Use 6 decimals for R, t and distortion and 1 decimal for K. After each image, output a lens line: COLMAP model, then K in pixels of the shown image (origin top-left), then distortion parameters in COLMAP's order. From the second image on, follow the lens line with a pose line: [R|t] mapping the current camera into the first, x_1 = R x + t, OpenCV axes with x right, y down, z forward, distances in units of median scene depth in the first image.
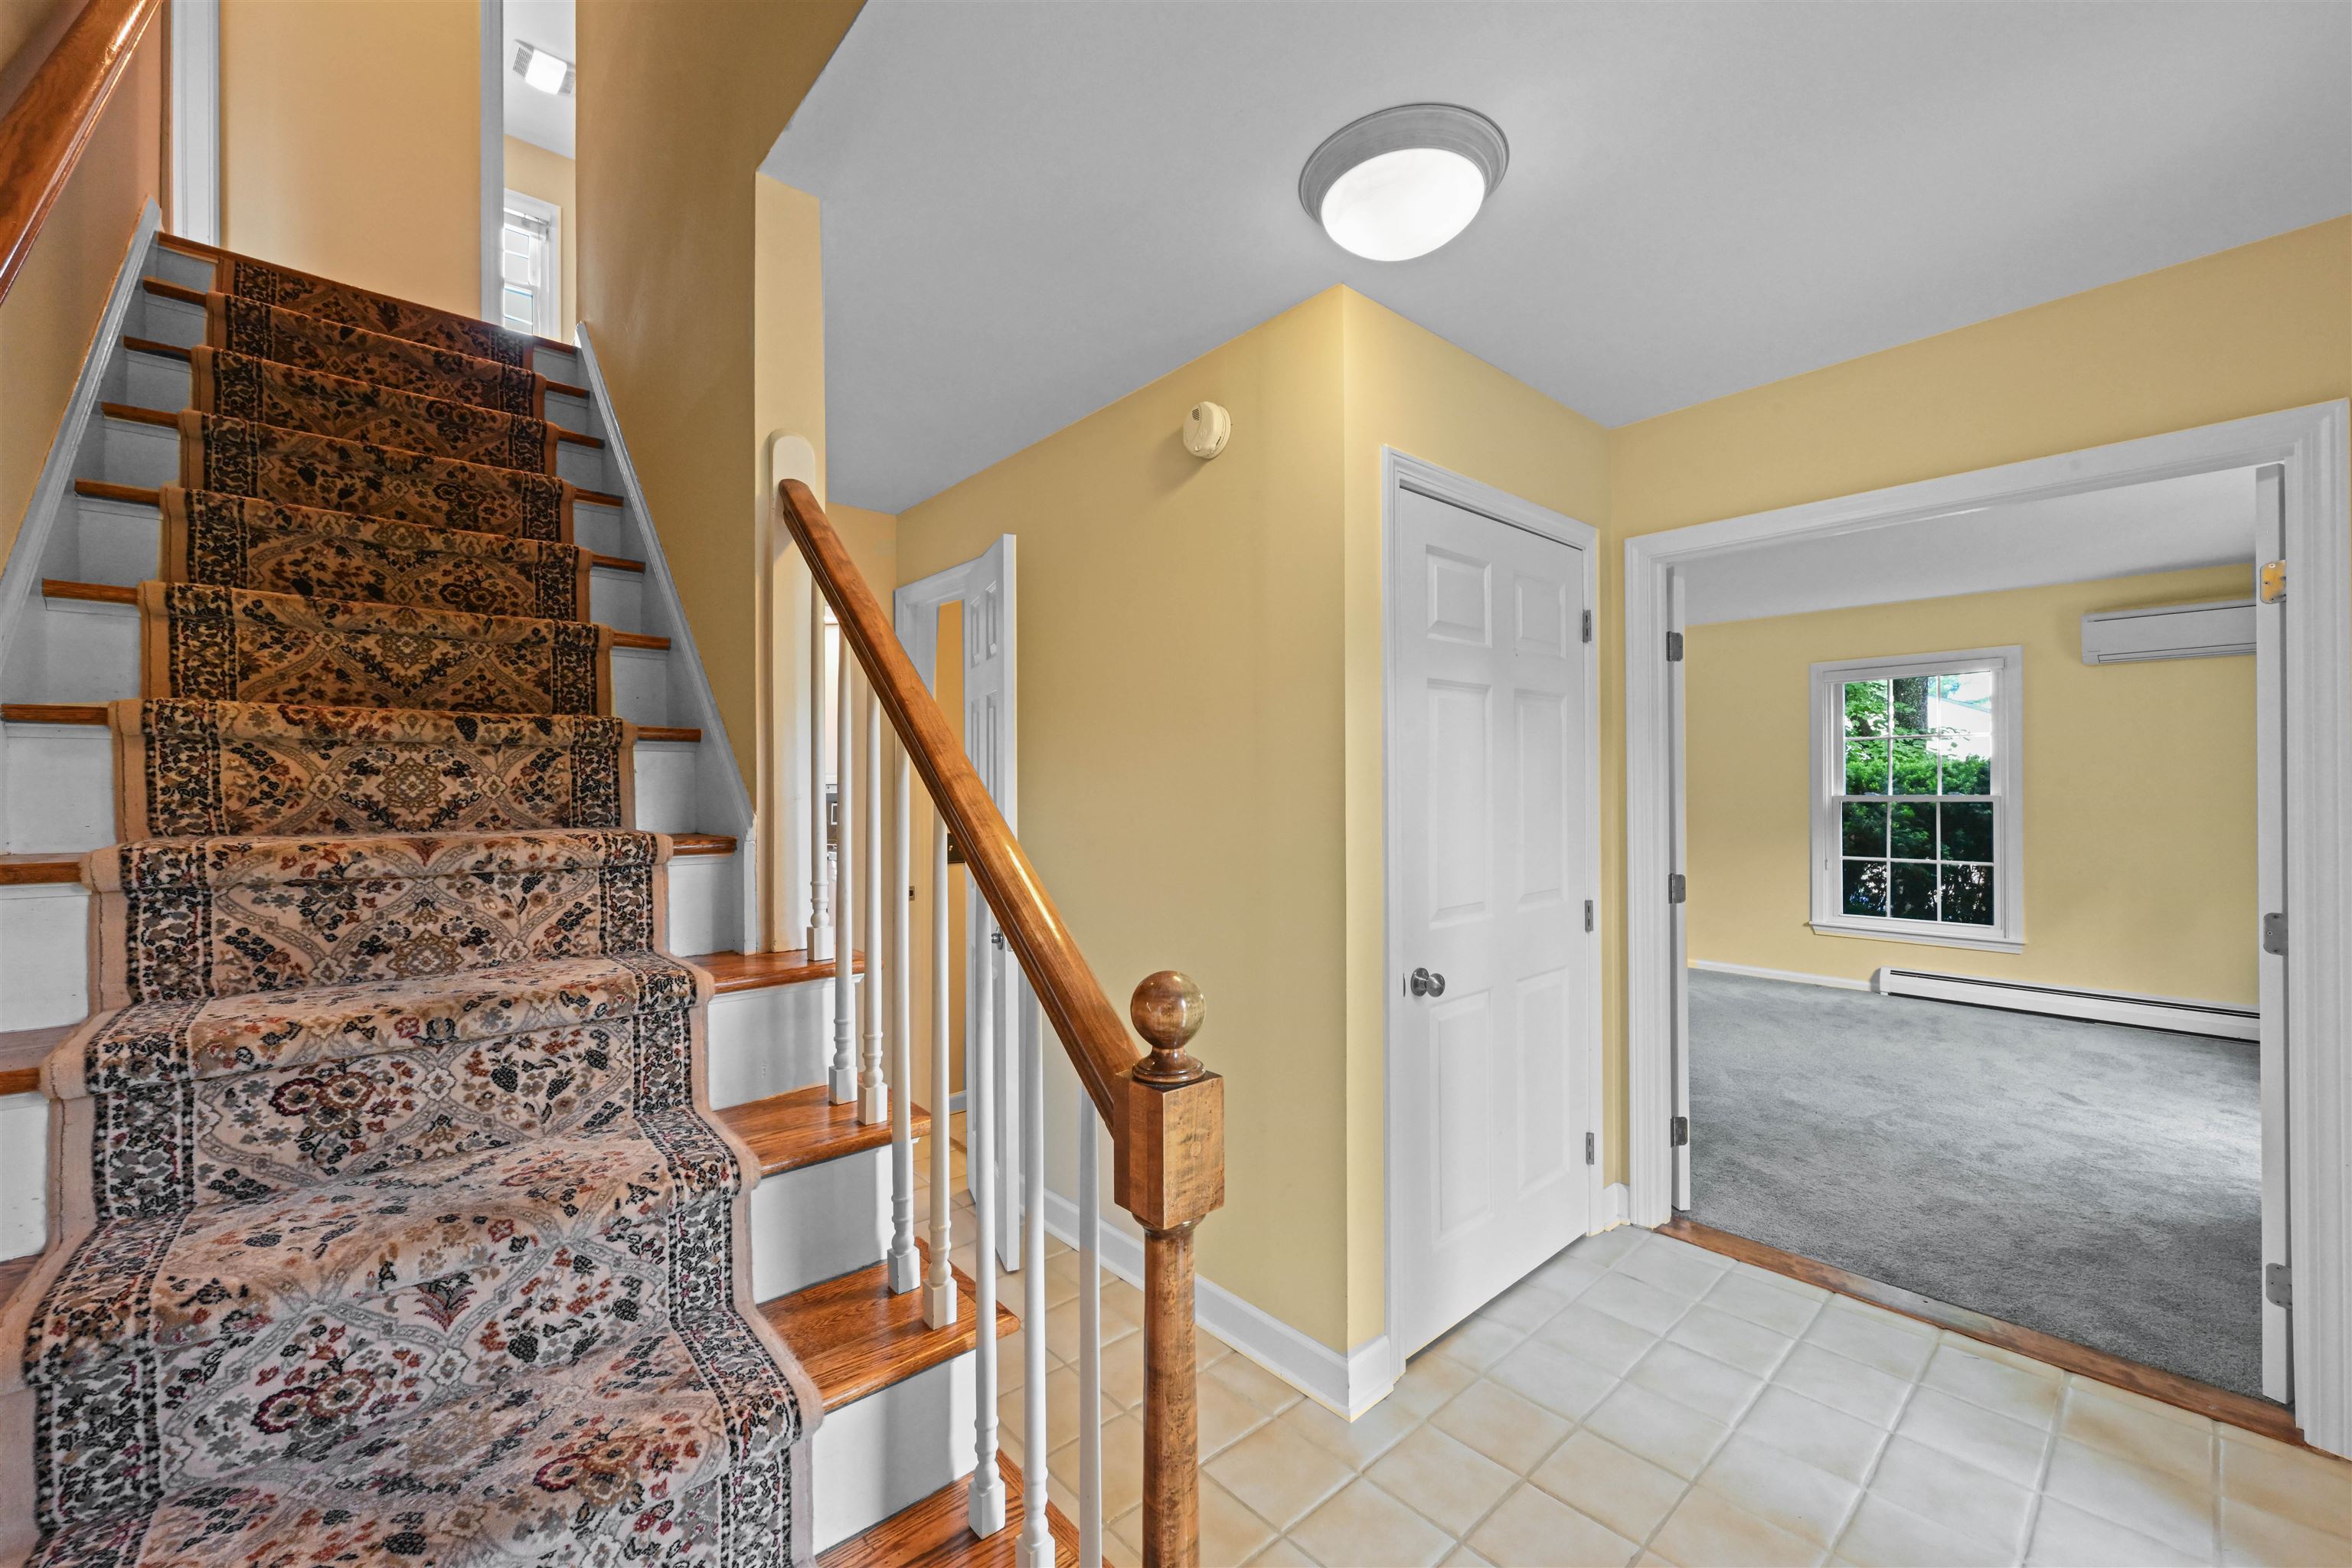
lens RADIAL K [[936.9, 0, 1183.0], [0, 936.9, 786.9], [0, 0, 1]] dist [0.000266, -0.000171]
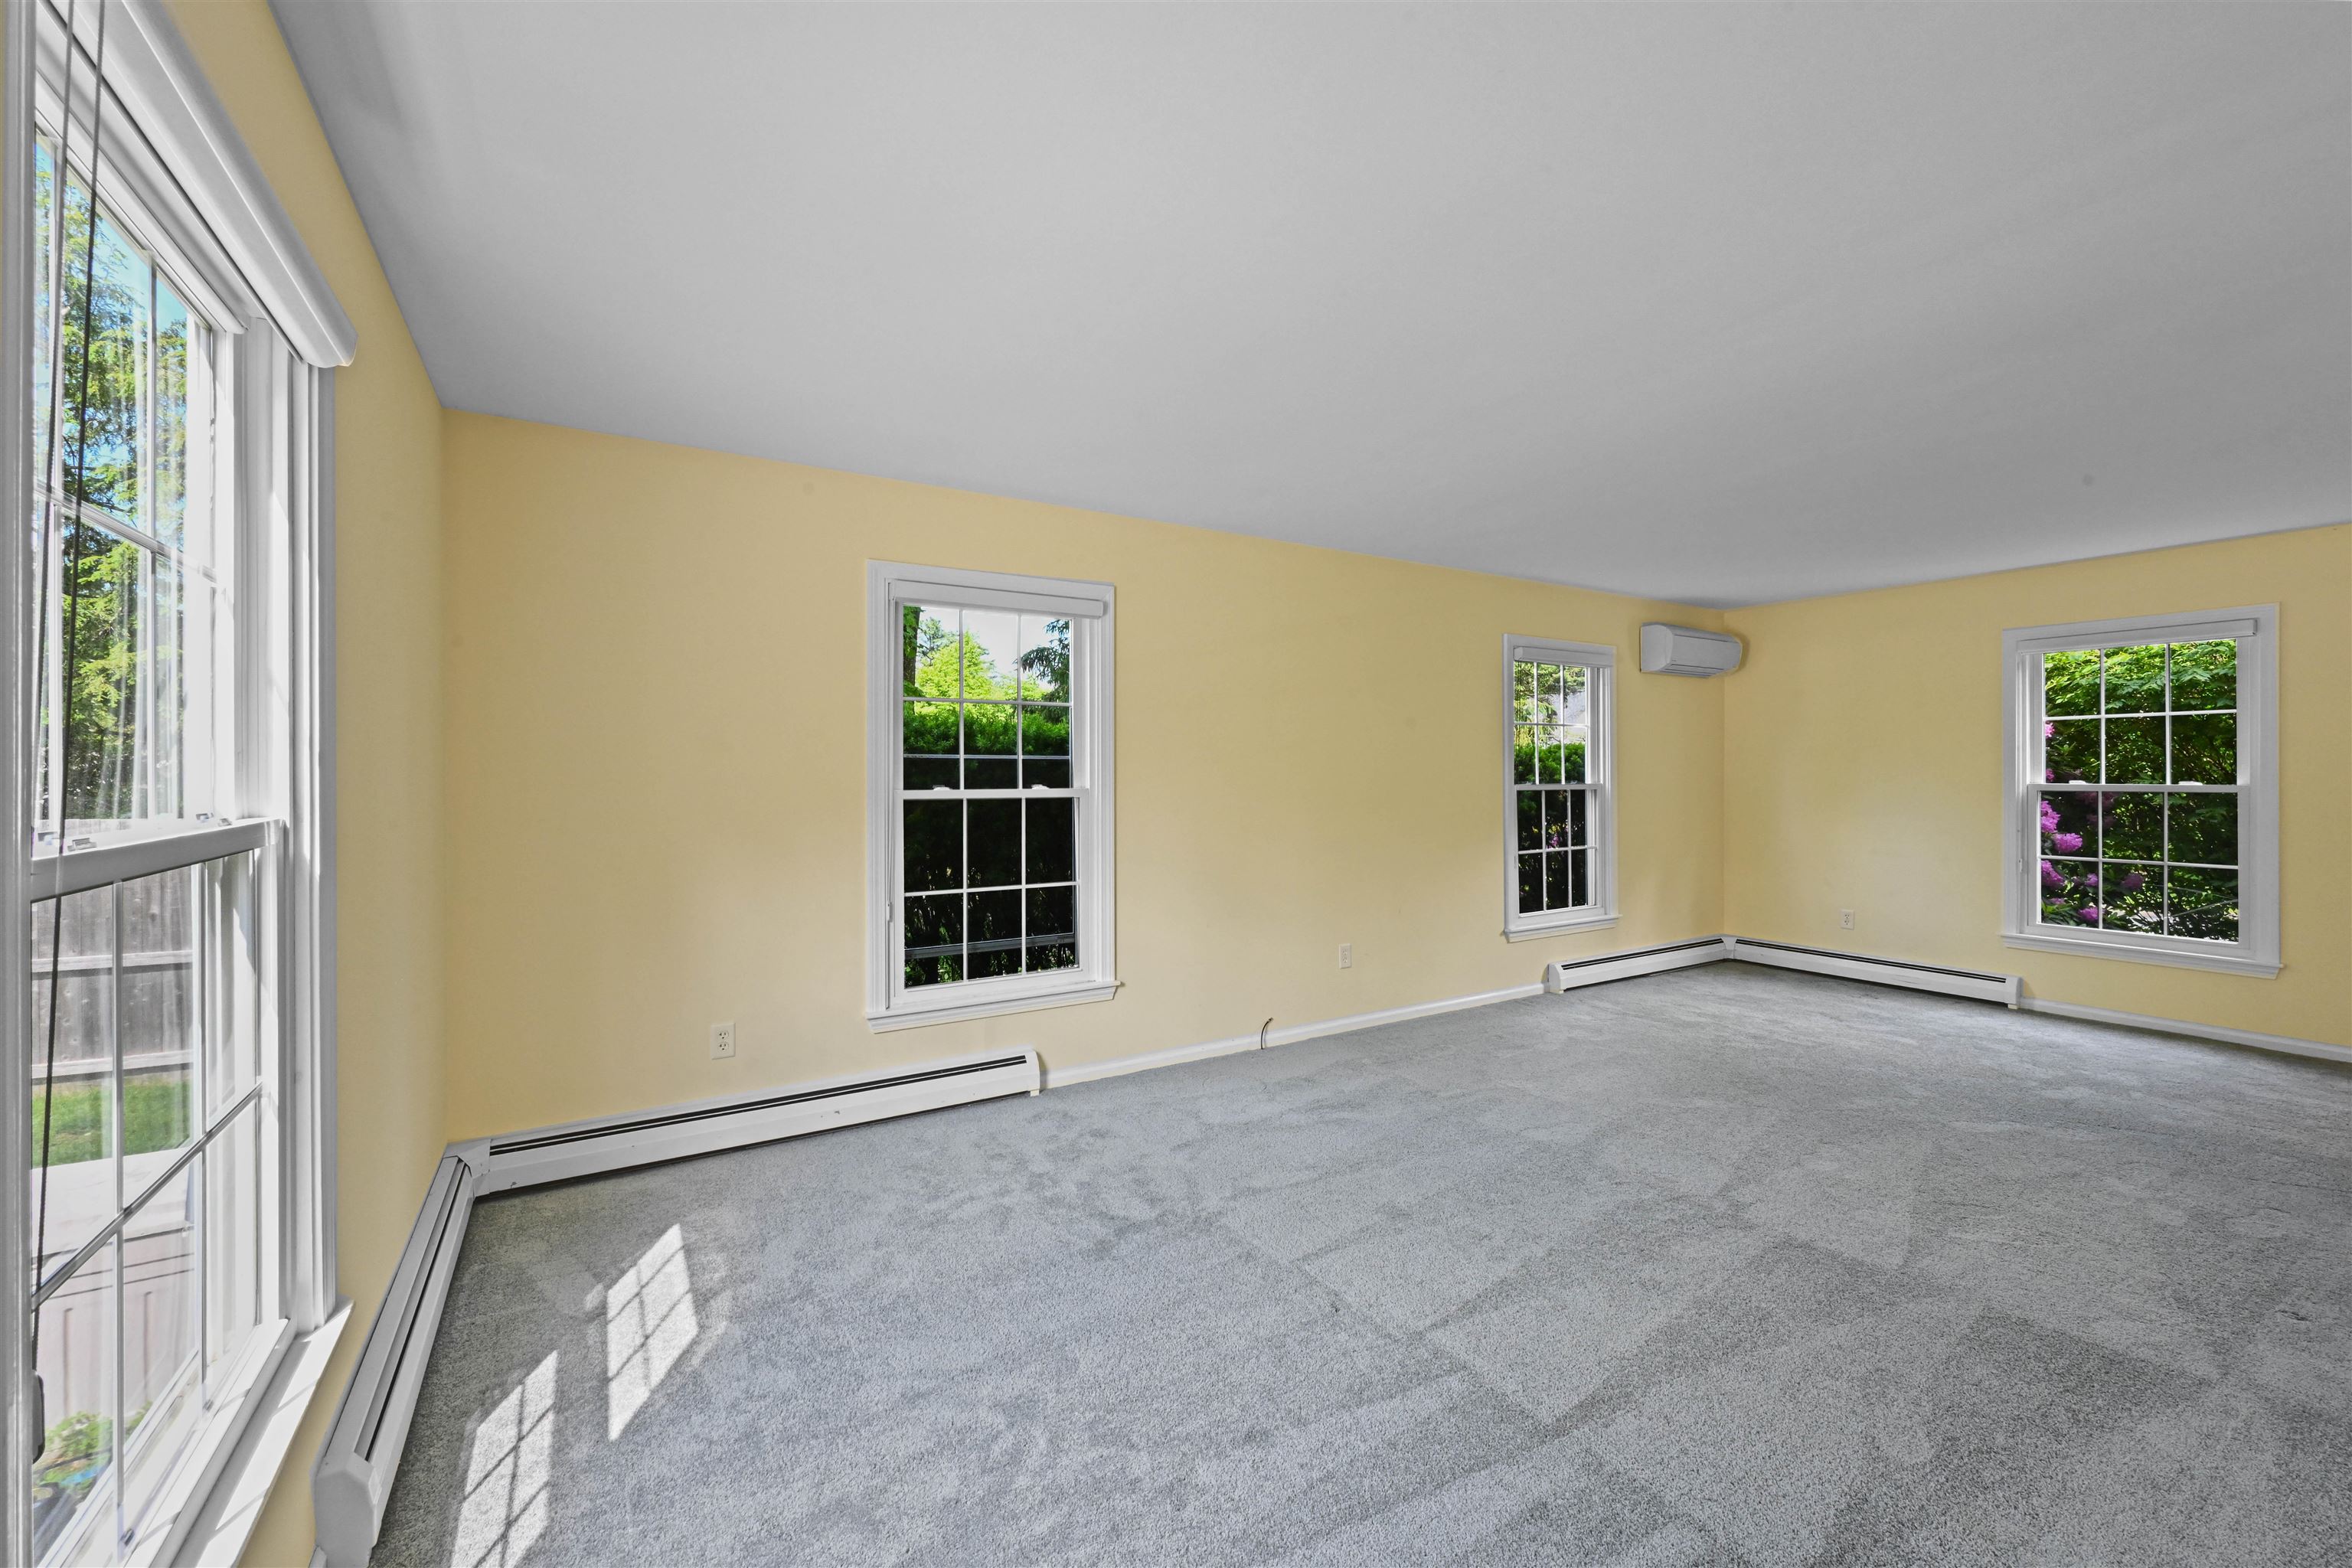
lens RADIAL K [[897.4, 0, 1126.5], [0, 897.4, 773.9], [0, 0, 1]] dist [-0.011966, -0.000035]
pose [[0.195069, 0.003172, 0.980784, -0.234306], [-0.001430, 0.999995, -0.002950, 0.001644], [-0.980789, -0.000827, 0.195072, 1.260768]]
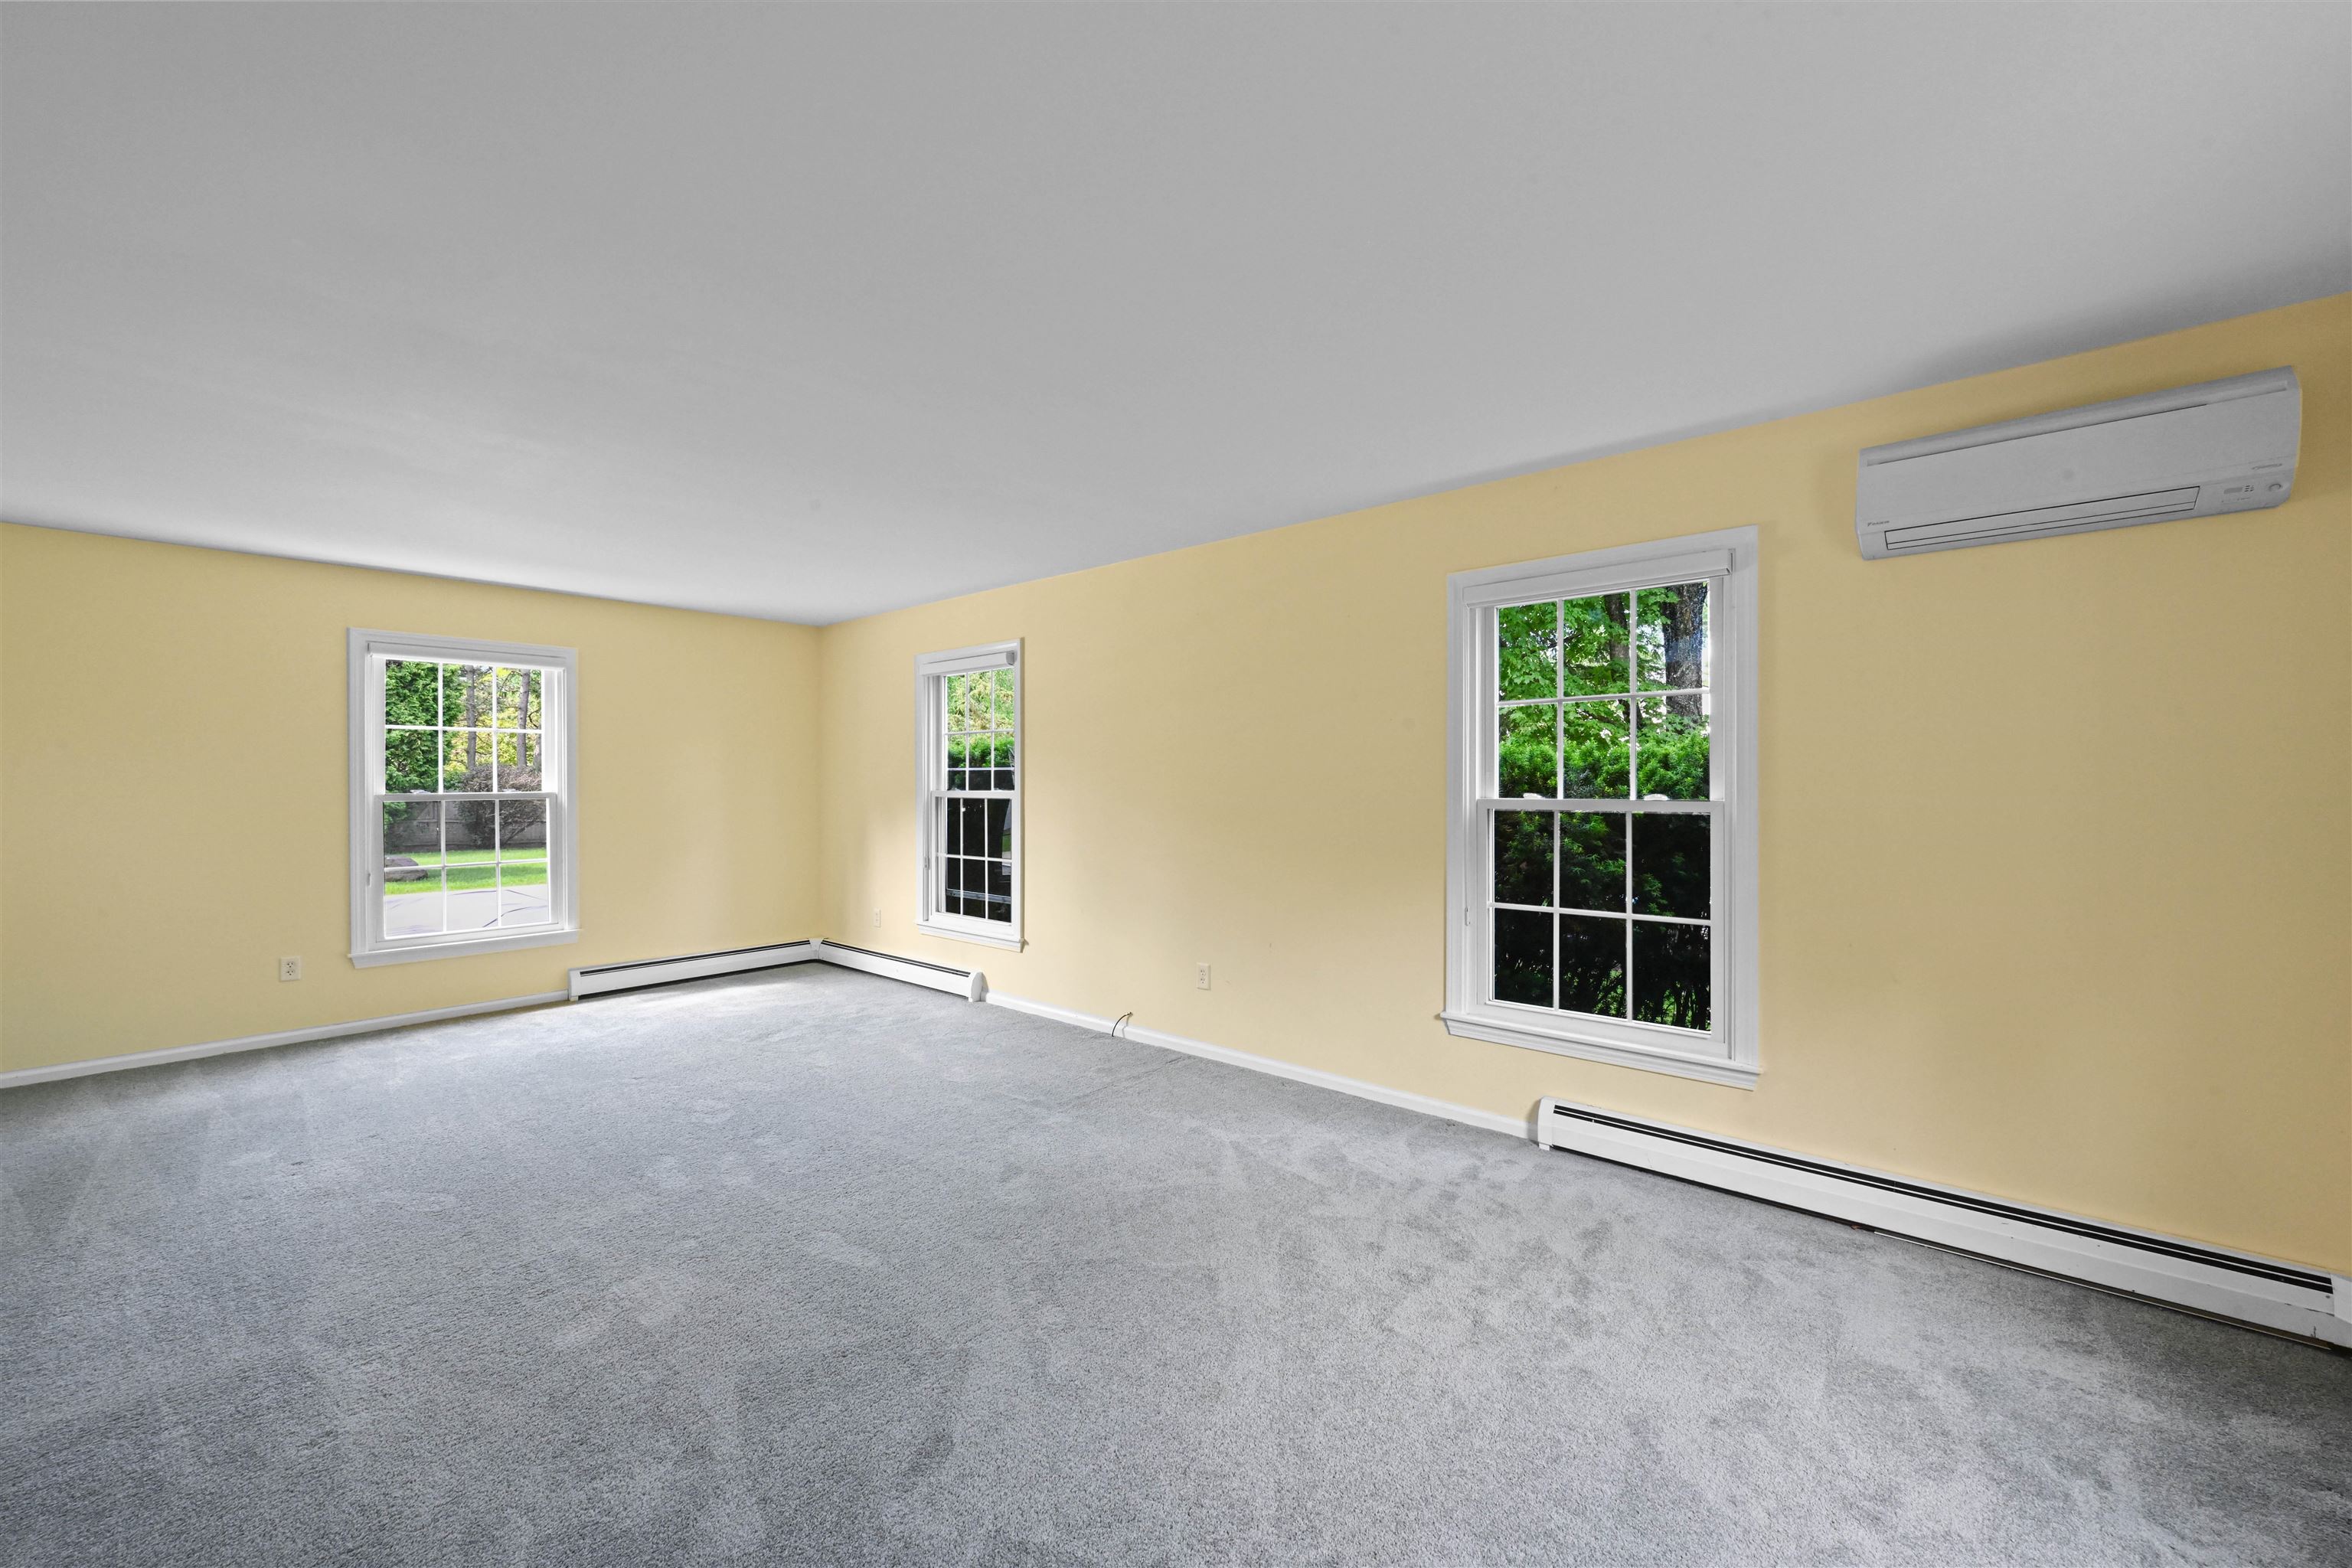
lens RADIAL K [[936.9, 0, 1183.0], [0, 936.9, 786.9], [0, 0, 1]] dist [0.000266, -0.000171]
pose [[0.990413, 0.003190, 0.138102, 0.452206], [-0.004314, 0.999960, 0.007847, -0.002238], [-0.138071, -0.008367, 0.990387, 0.468371]]
